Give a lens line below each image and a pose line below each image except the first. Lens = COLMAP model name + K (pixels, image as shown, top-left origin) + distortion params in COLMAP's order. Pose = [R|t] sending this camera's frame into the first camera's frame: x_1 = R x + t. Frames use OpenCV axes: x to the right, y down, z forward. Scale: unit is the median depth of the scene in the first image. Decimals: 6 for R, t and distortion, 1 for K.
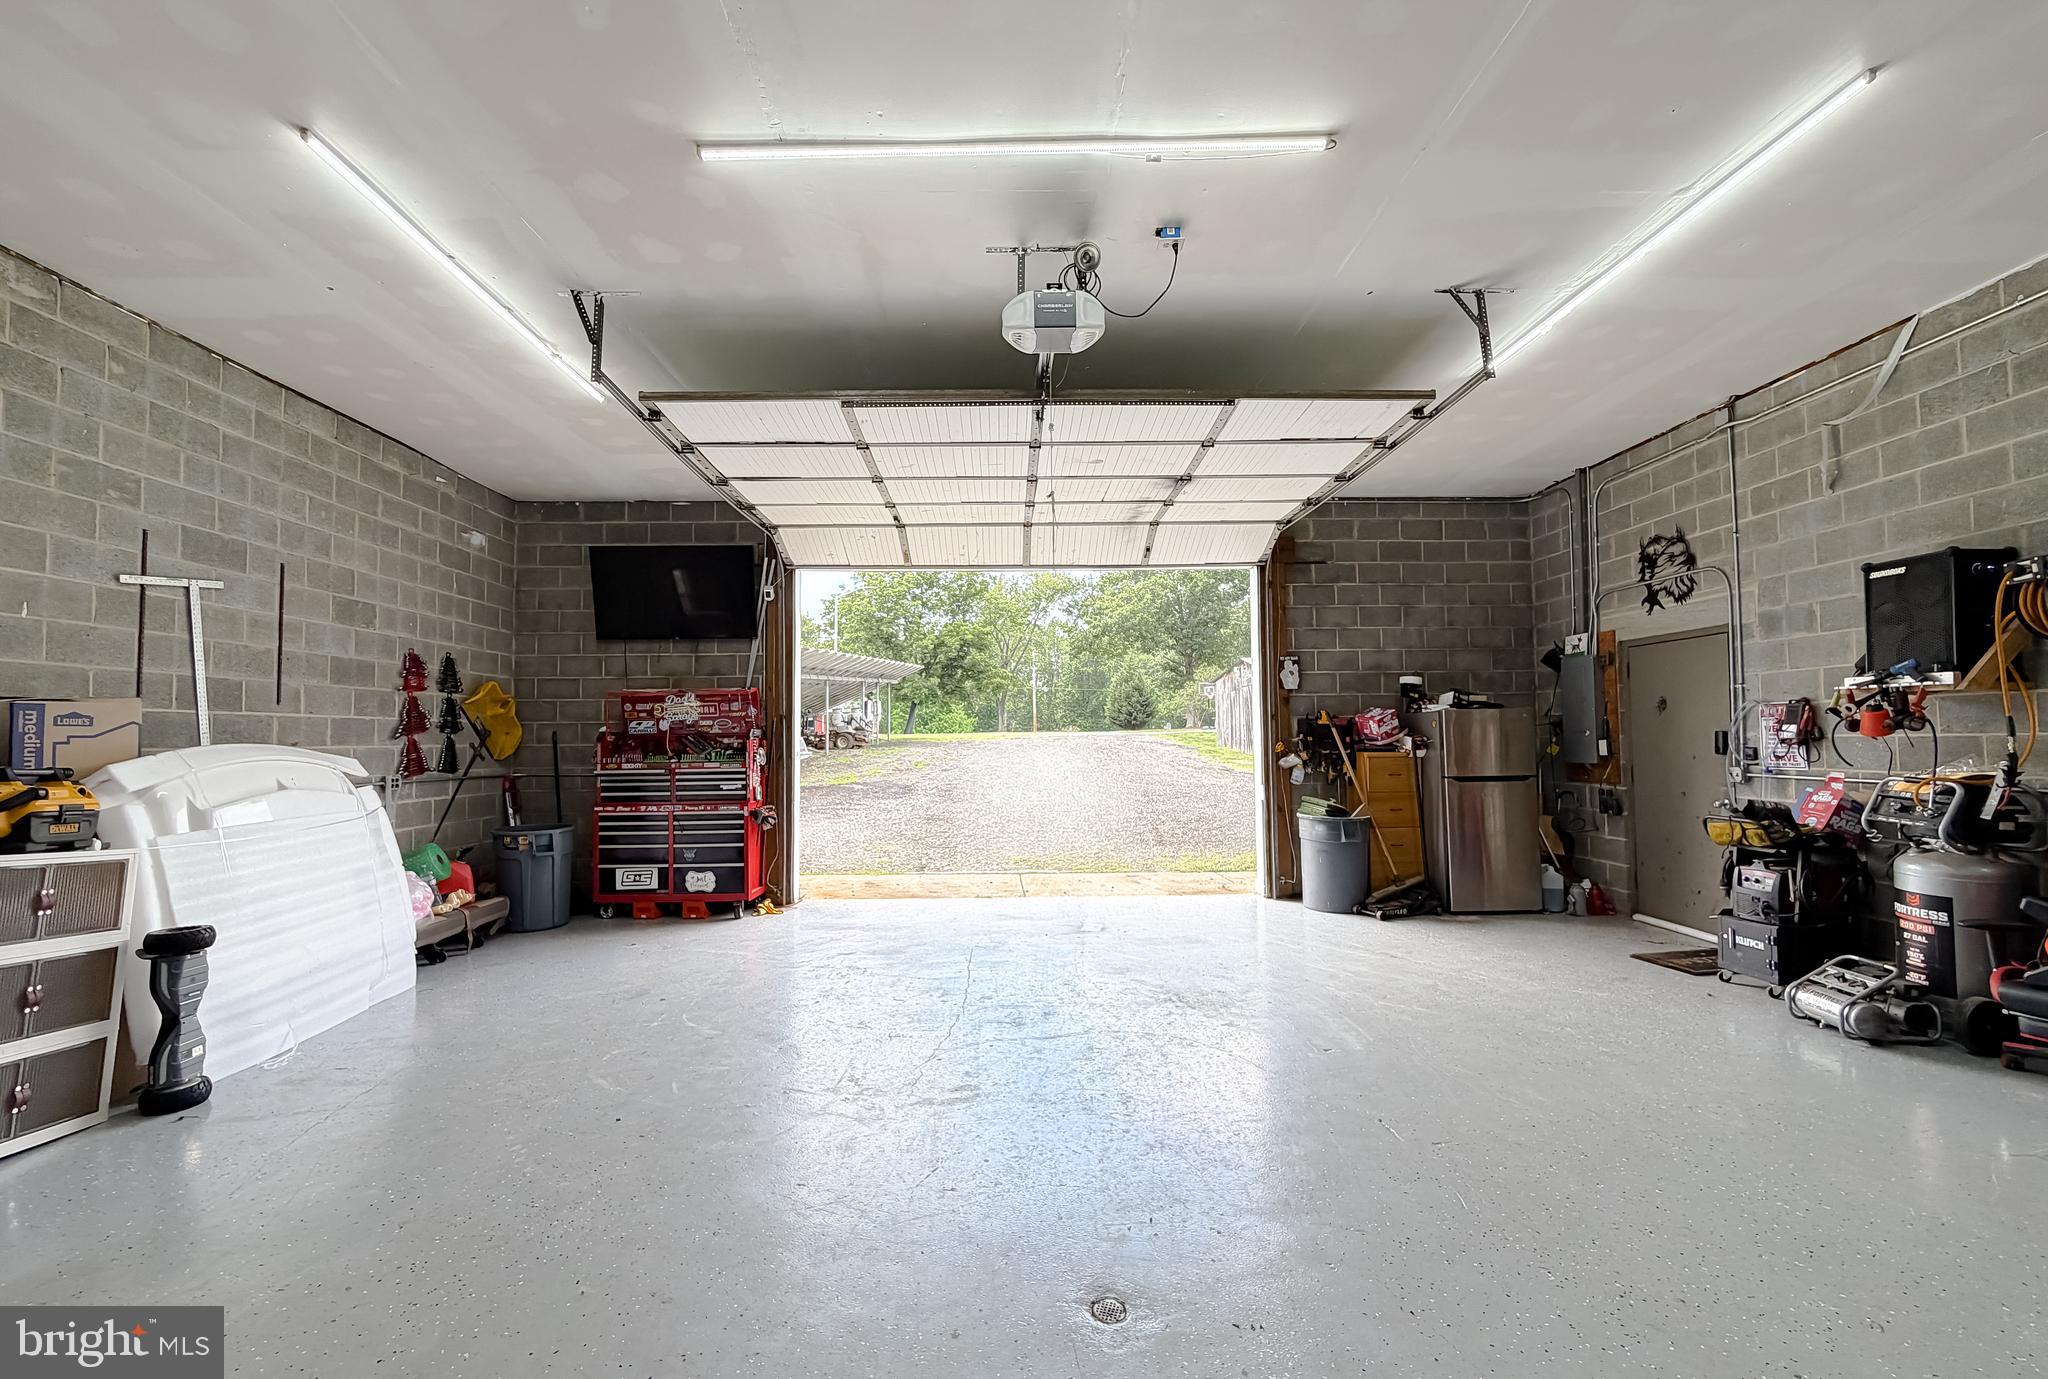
lens RADIAL K [[822.2, 0, 1015.3], [0, 822.2, 705.8], [0, 0, 1]] dist [-0.000551, -0.000040]
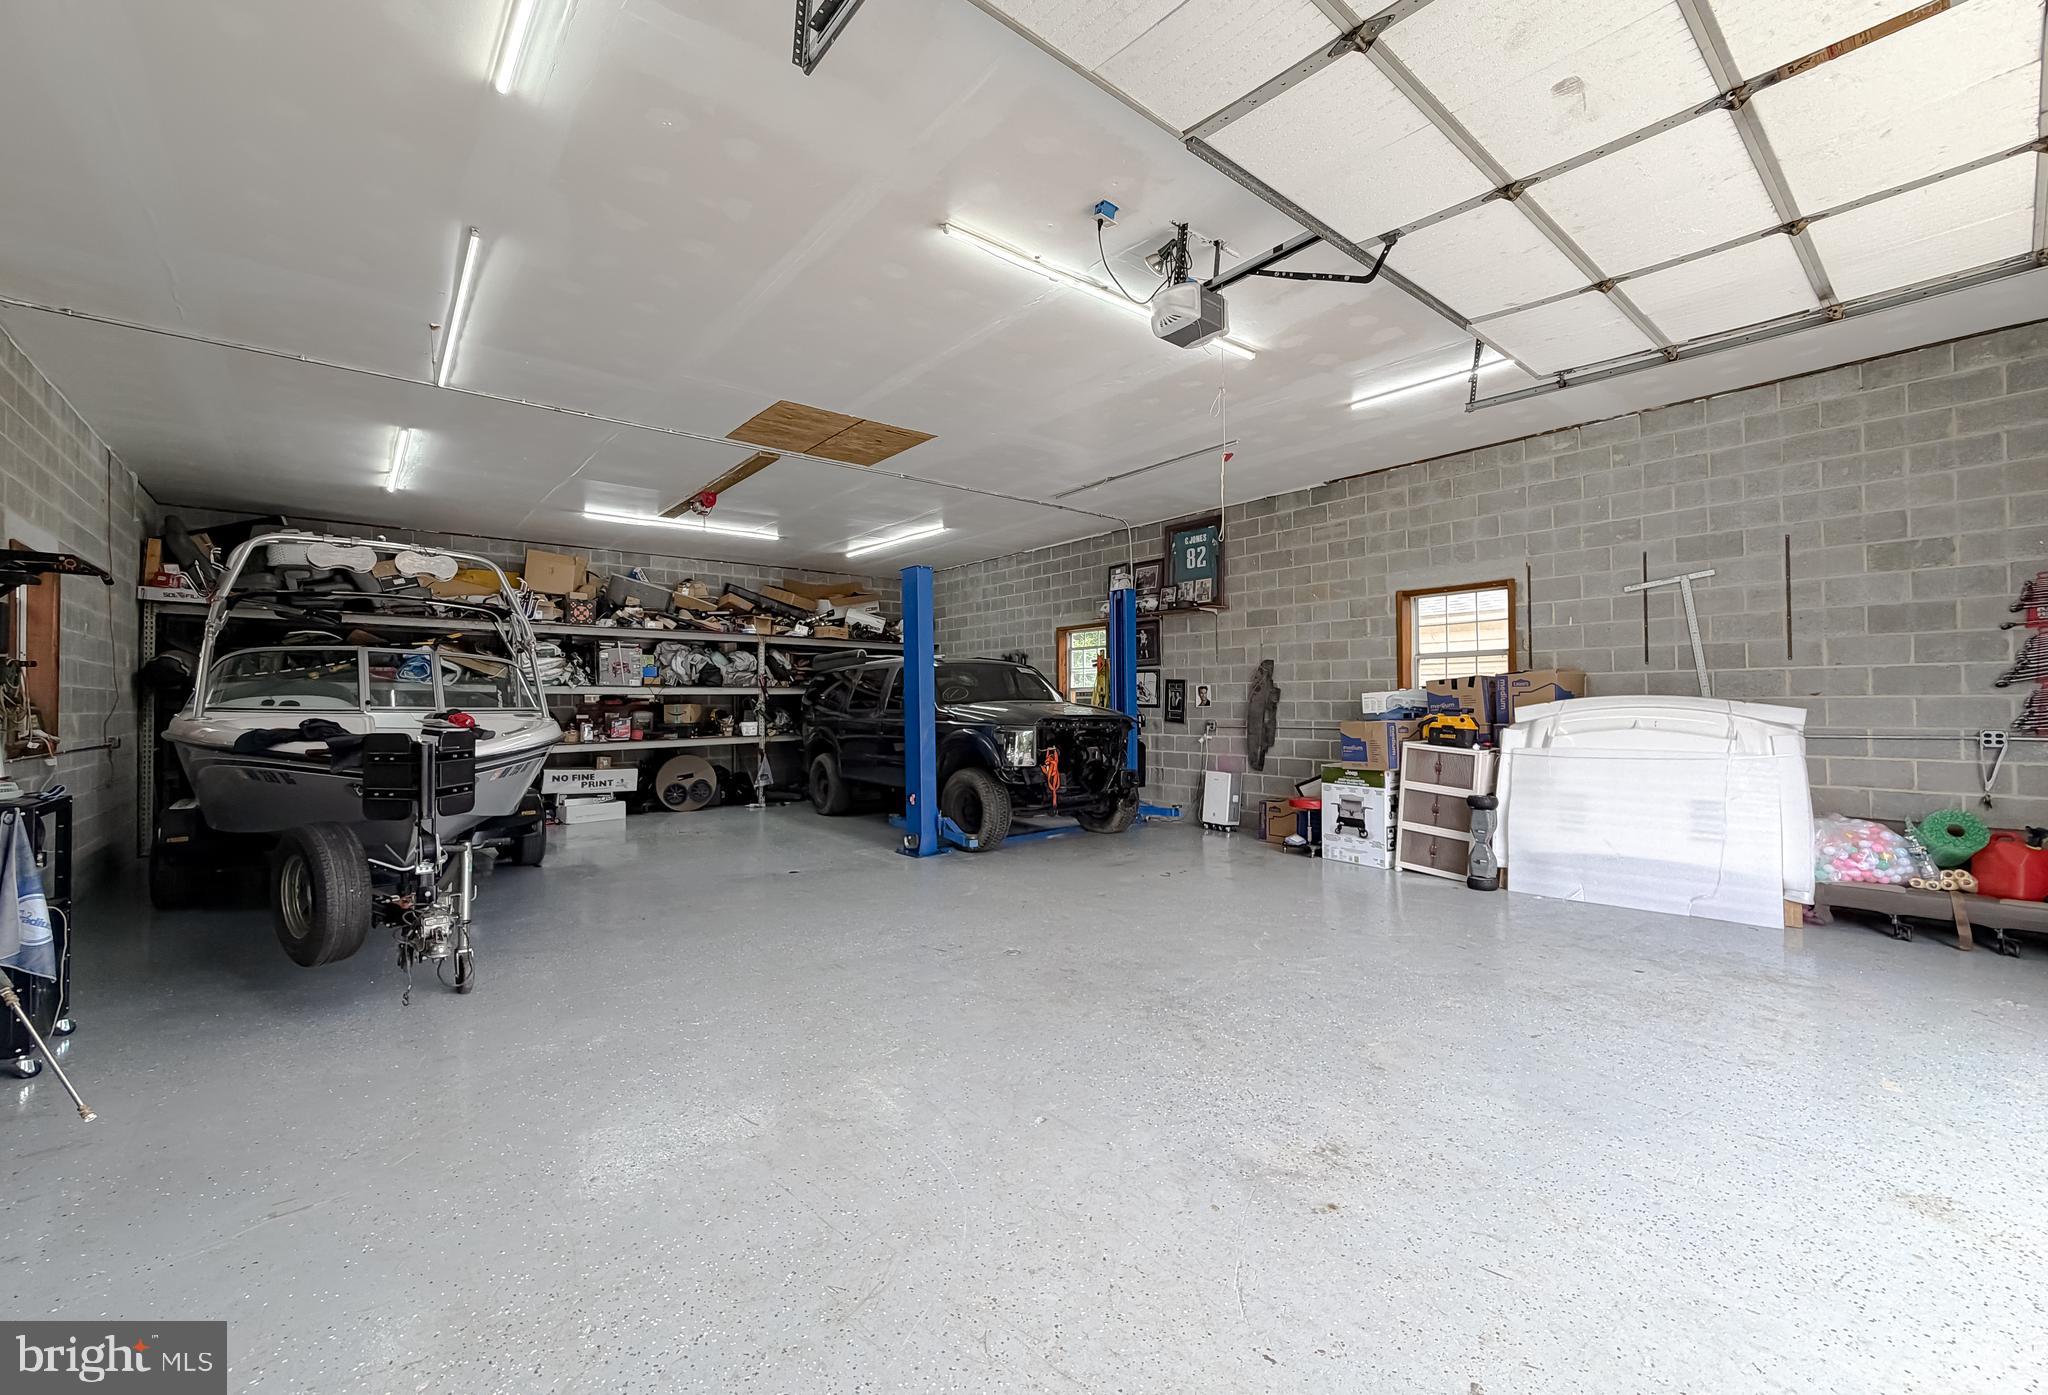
lens RADIAL K [[834.6, 0, 1023.2], [0, 834.6, 693.7], [0, 0, 1]] dist [0.000026, -0.000025]
pose [[-0.775172, 0.010470, -0.631664, 0.718611], [0.042183, 0.998489, -0.035216, 0.045511], [0.630341, -0.053944, -0.774442, 1.324042]]
